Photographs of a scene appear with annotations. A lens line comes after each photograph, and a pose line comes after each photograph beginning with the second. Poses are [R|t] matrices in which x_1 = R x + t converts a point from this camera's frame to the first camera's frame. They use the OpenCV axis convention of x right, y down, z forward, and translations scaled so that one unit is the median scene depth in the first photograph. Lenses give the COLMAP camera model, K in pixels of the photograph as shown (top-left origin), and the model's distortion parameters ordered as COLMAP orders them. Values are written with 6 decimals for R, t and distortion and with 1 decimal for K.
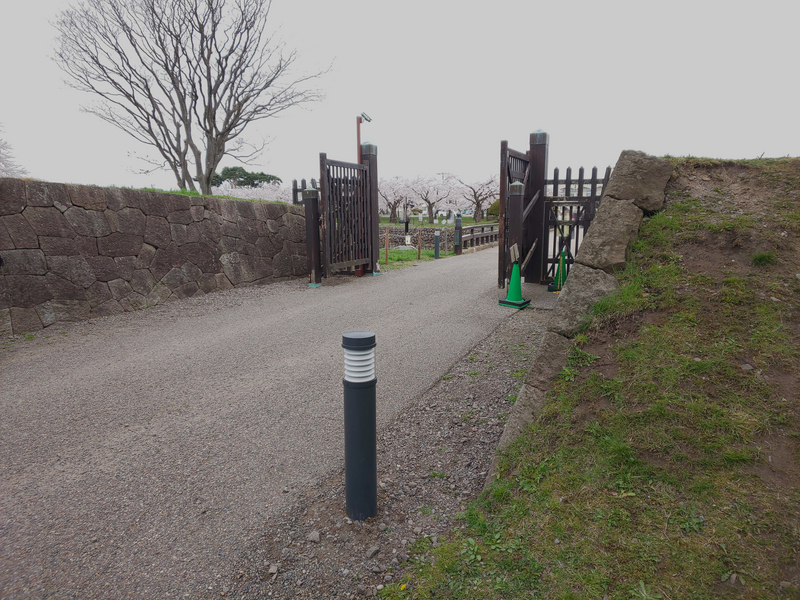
lens RADIAL K [[477.8, 0, 402.9], [0, 477.8, 297.9], [0, 0, 1]] dist [-0.016455, -0.016764]
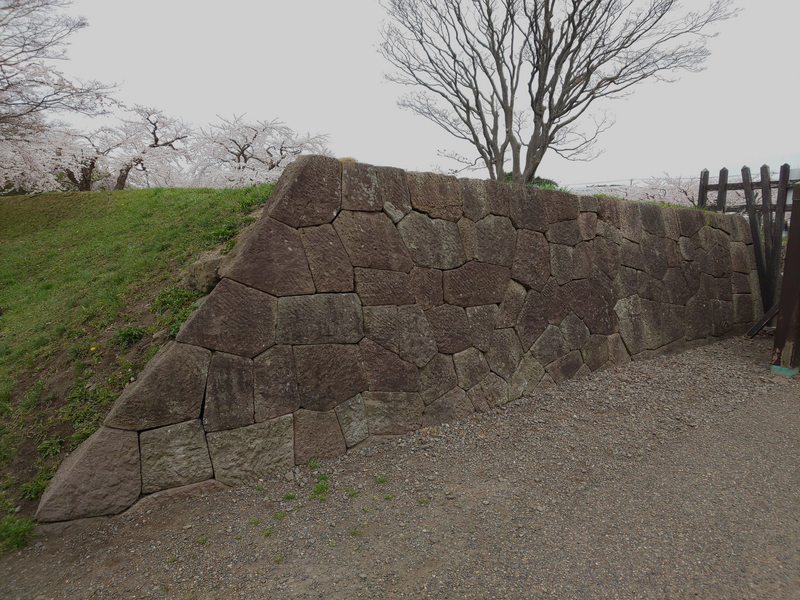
lens RADIAL K [[477.8, 0, 403.2], [0, 477.8, 300.0], [0, 0, 1]] dist [-0.016455, -0.016764]
pose [[0.858237, 0.097515, -0.503905, -0.378276], [-0.100397, 0.994715, 0.021502, -0.093213], [0.503339, 0.032137, 0.863491, 0.469616]]
